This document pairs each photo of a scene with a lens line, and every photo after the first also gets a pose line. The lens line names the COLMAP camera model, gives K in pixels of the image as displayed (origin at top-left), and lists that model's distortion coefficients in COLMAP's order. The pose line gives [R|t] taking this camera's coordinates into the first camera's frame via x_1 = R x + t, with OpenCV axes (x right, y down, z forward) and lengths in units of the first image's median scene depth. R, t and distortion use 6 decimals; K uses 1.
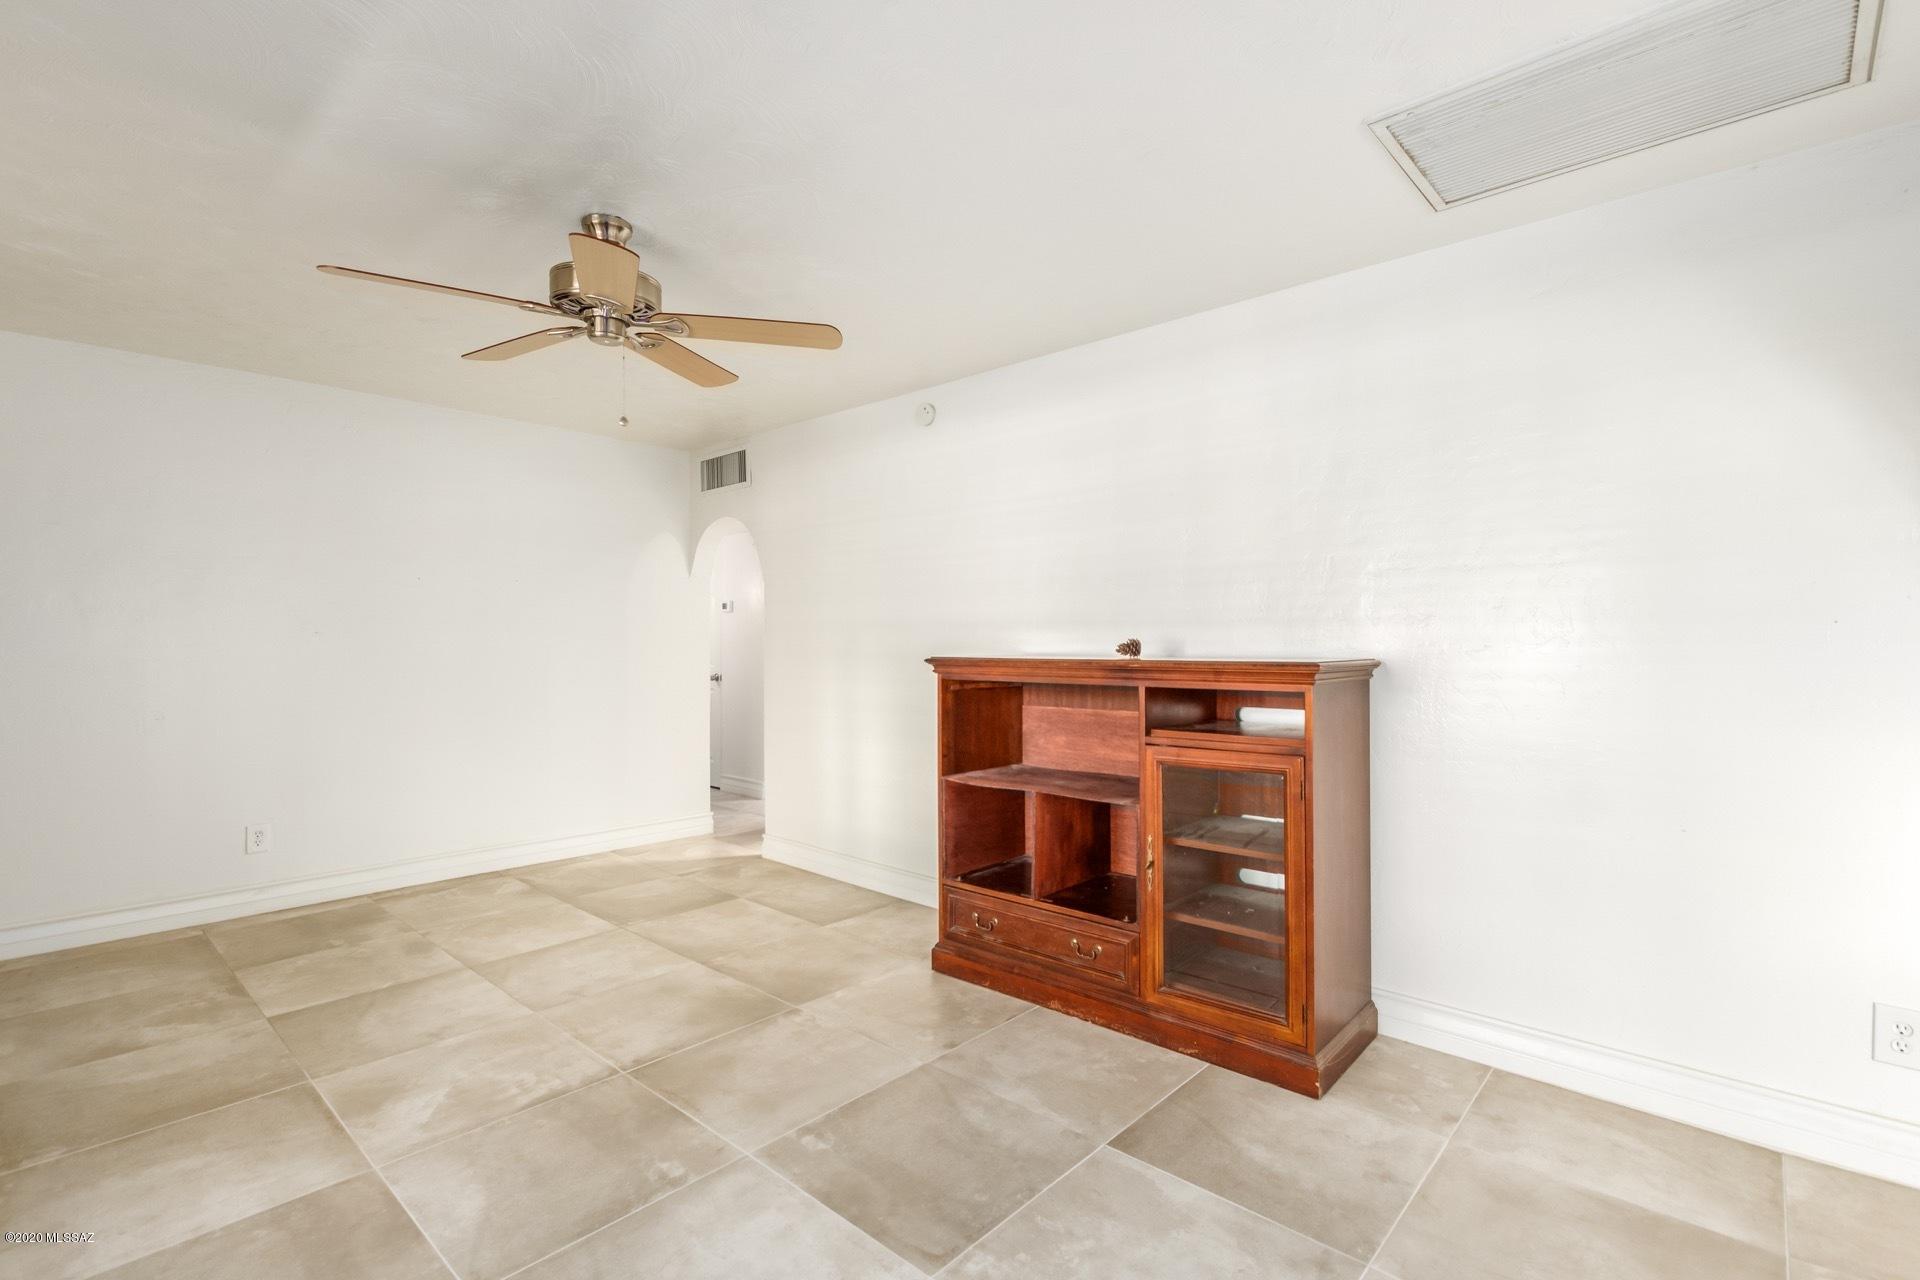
lens RADIAL K [[886.0, 0, 954.5], [0, 886.0, 626.4], [0, 0, 1]] dist [0.009315, 0.000172]
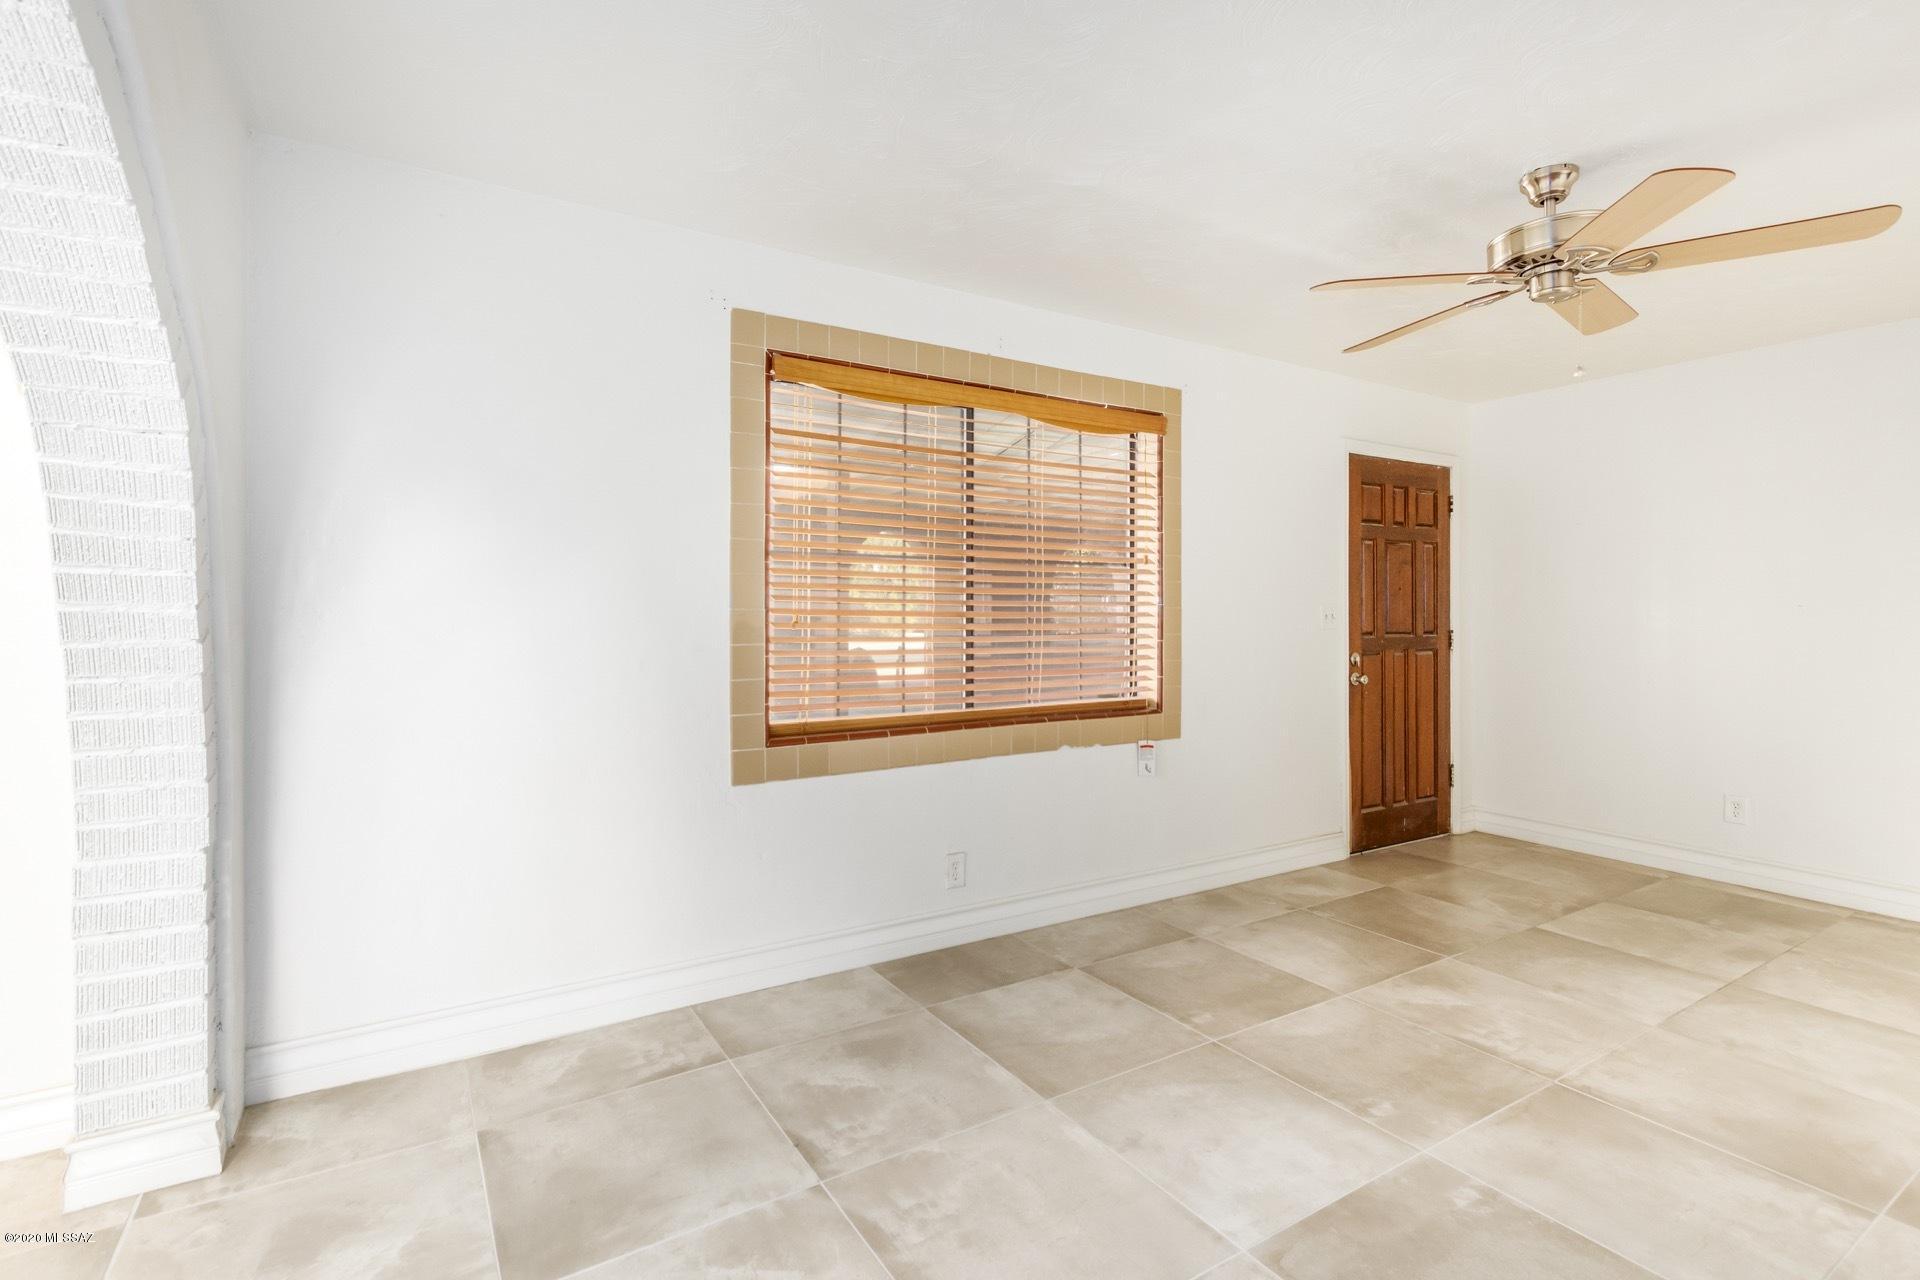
lens RADIAL K [[886.0, 0, 954.5], [0, 886.0, 626.4], [0, 0, 1]] dist [0.009315, 0.000172]
pose [[-0.271032, 0.012538, -0.962489, 0.670480], [0.012674, 0.999875, 0.009456, 0.008846], [0.962487, -0.009636, -0.271157, 0.634110]]
